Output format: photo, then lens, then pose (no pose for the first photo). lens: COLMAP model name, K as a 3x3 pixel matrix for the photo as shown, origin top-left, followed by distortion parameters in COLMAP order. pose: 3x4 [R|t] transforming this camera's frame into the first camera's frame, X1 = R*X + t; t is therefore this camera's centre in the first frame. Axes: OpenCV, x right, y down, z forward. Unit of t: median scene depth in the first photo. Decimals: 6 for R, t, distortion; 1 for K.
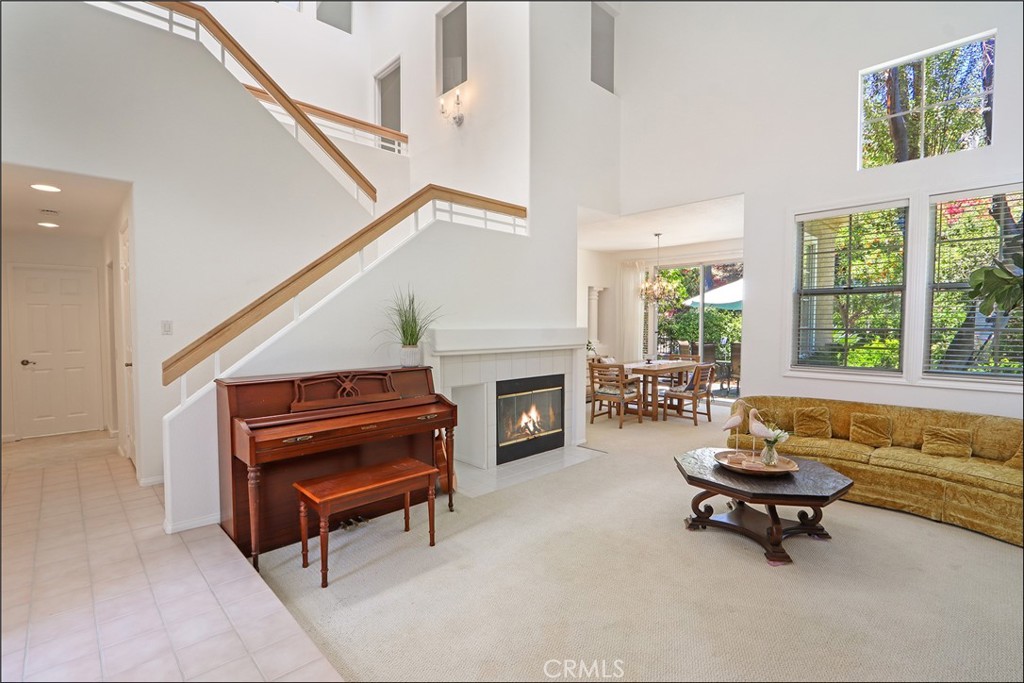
lens RADIAL K [[485.1, 0, 506.7], [0, 485.1, 339.9], [0, 0, 1]] dist [-0.012594, 0.001115]
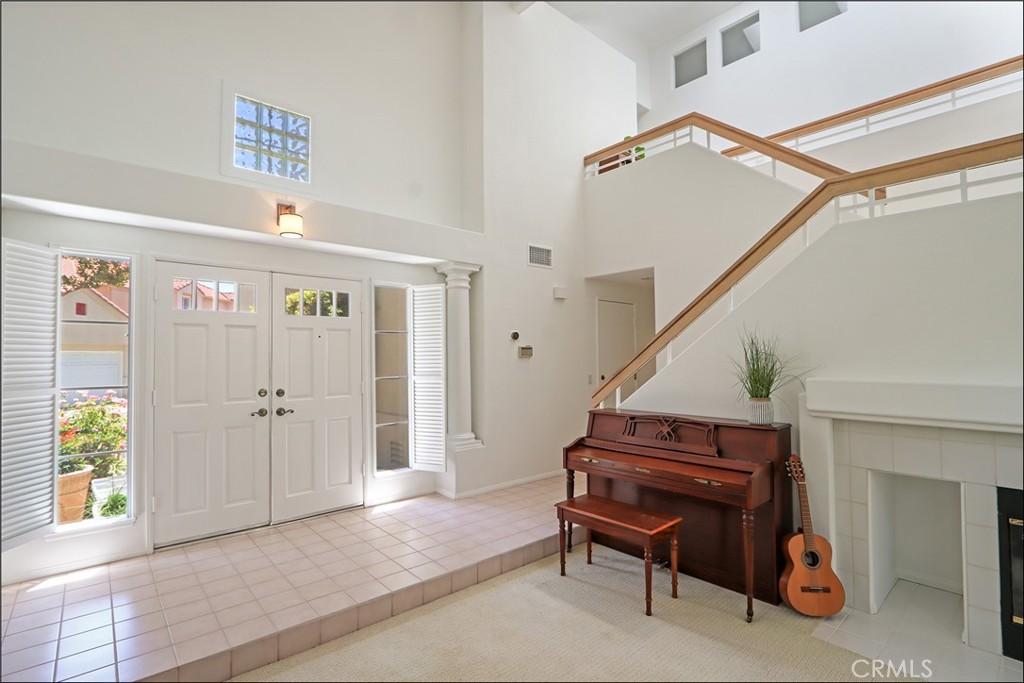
lens RADIAL K [[485.1, 0, 506.7], [0, 485.1, 339.9], [0, 0, 1]] dist [-0.012594, 0.001115]
pose [[-0.060477, -0.027877, -0.997780, 0.585068], [-0.024354, 0.999354, -0.026445, -0.050011], [0.997872, 0.022700, -0.061116, 0.569582]]
